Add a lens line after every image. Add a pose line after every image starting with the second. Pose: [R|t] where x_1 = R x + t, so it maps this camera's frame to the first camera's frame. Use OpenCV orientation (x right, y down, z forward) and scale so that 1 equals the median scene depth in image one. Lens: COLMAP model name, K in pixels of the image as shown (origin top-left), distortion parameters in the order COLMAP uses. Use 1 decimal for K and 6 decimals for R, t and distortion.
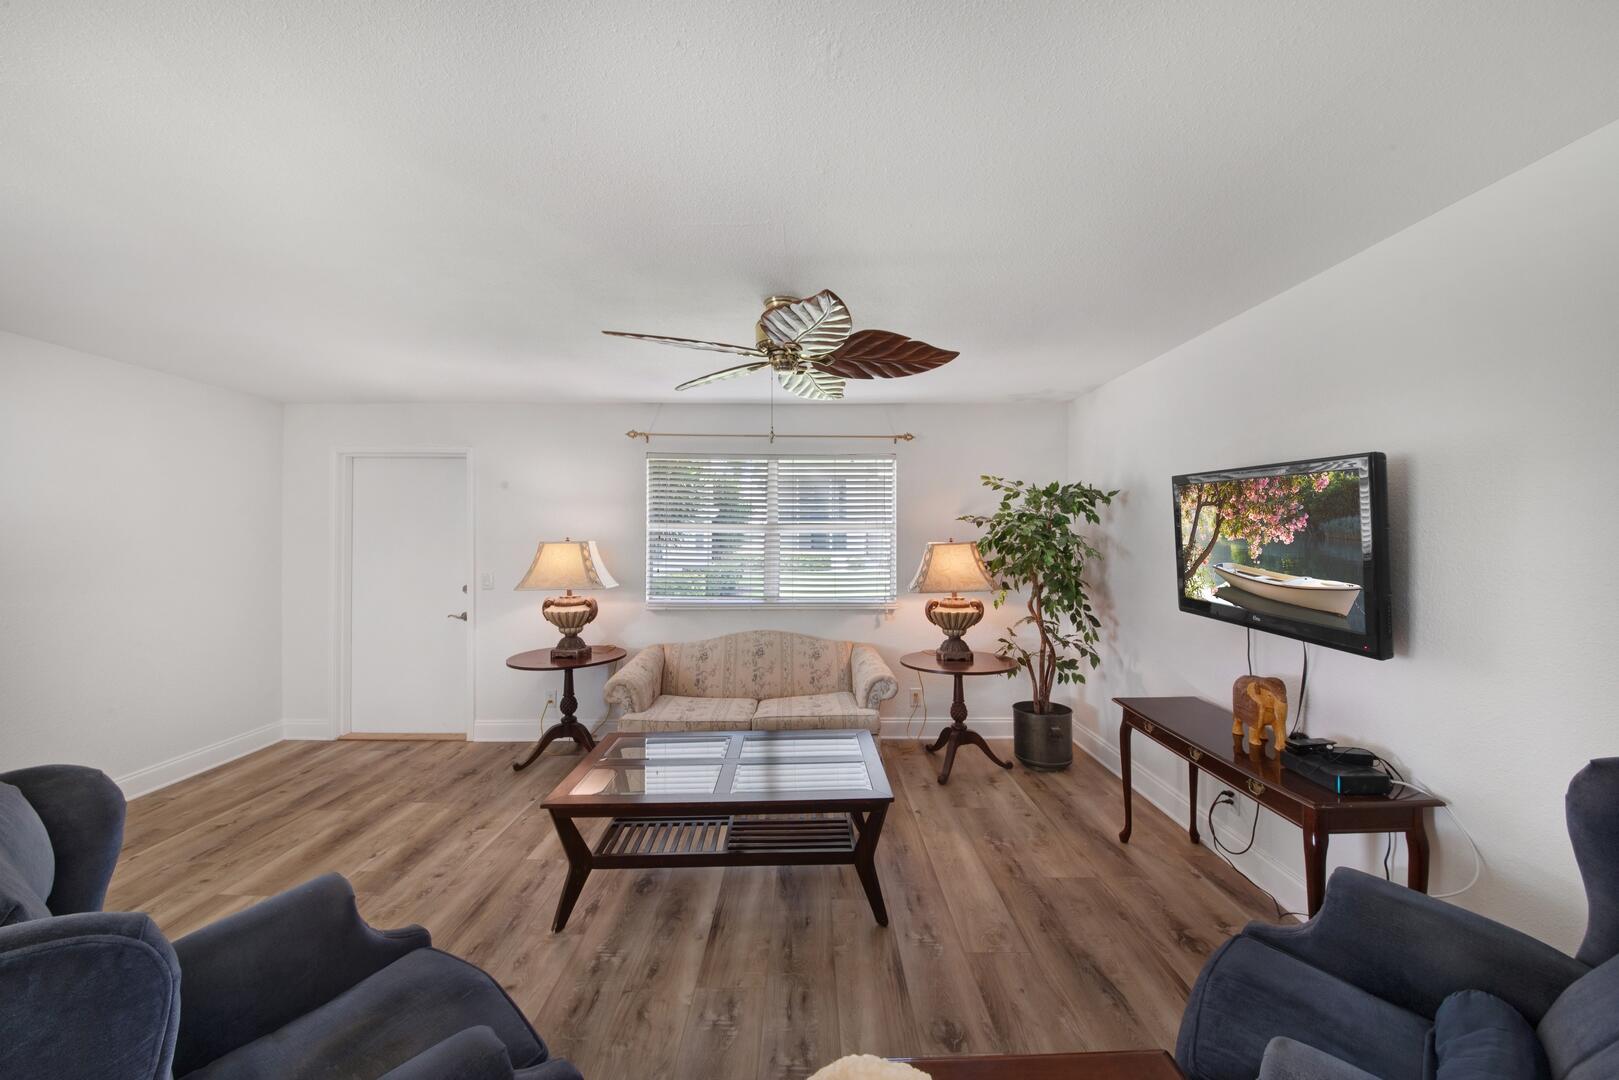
lens RADIAL K [[599.1, 0, 807.6], [0, 599.1, 534.3], [0, 0, 1]] dist [-0.021526, -0.000068]
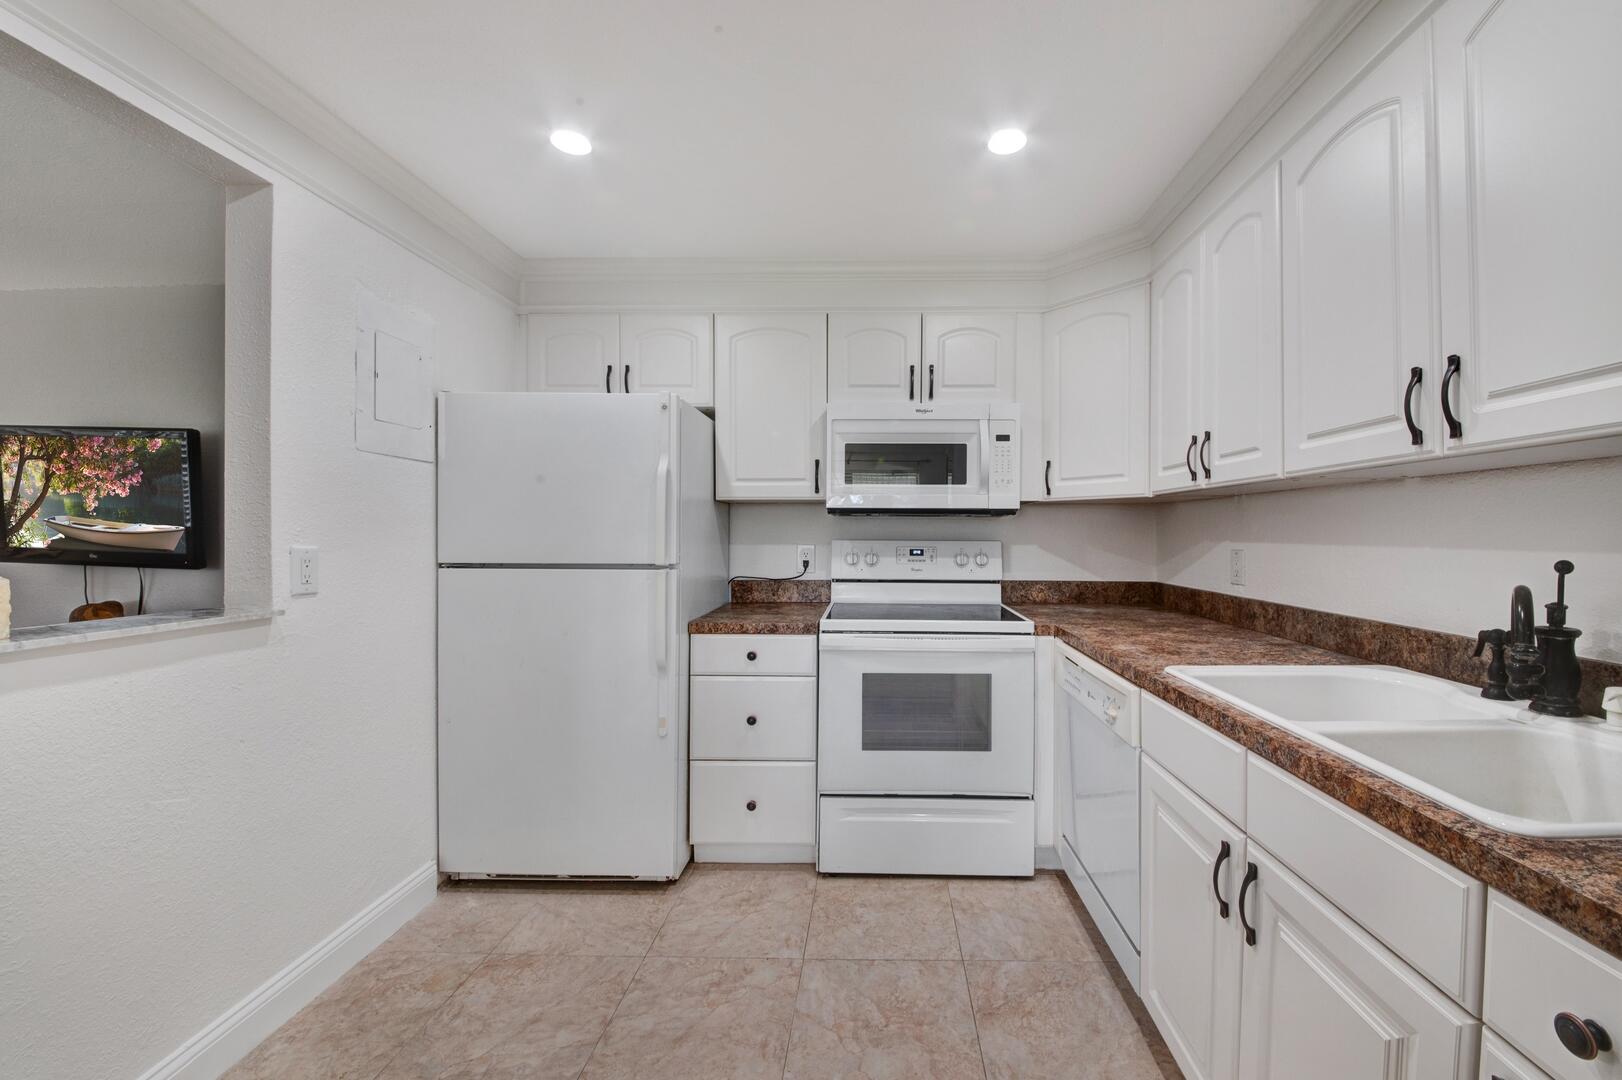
lens RADIAL K [[613.1, 0, 861.8], [0, 613.1, 539.9], [0, 0, 1]] dist [-0.004553, -0.001075]
pose [[0.030654, -0.008109, 0.999497, -0.254409], [-0.005145, 0.999953, 0.008270, 0.053078], [-0.999517, -0.005396, 0.030611, -0.358828]]
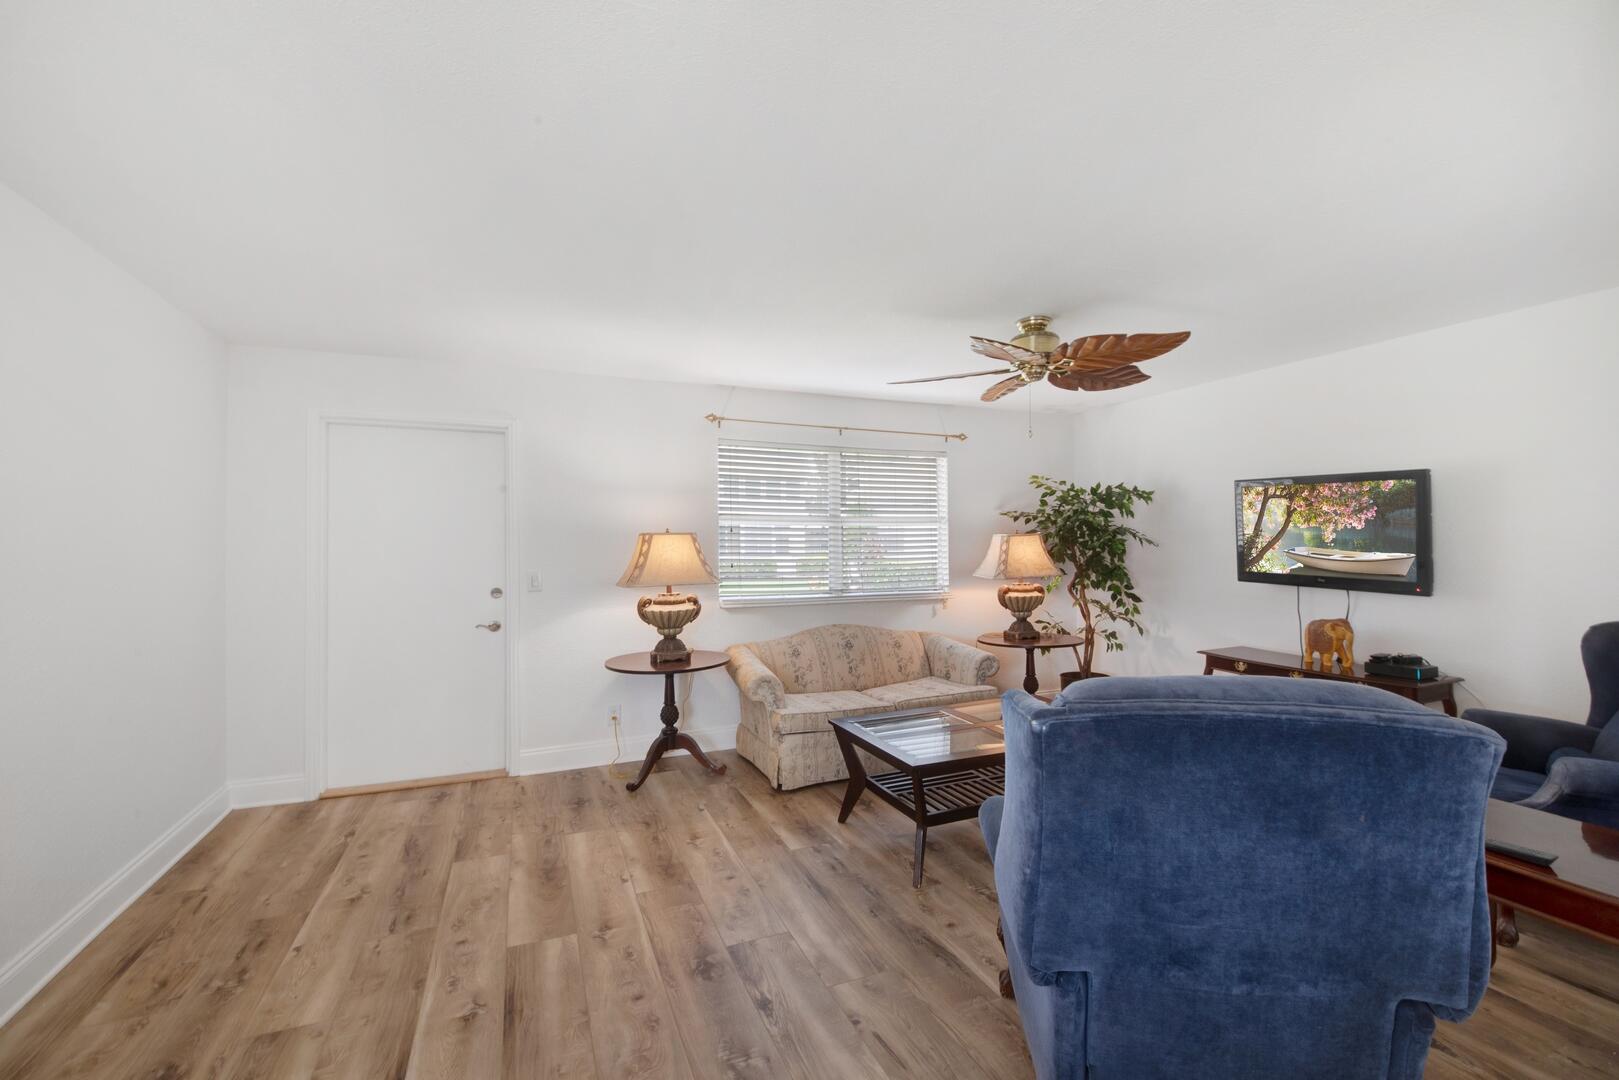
lens RADIAL K [[683.3, 0, 817.0], [0, 683.3, 542.5], [0, 0, 1]] dist [-0.008664, -0.002041]
pose [[0.927129, -0.004404, 0.374717, -0.621548], [0.002956, 0.999986, 0.004441, 0.023896], [-0.374732, -0.003010, 0.927128, -0.042741]]
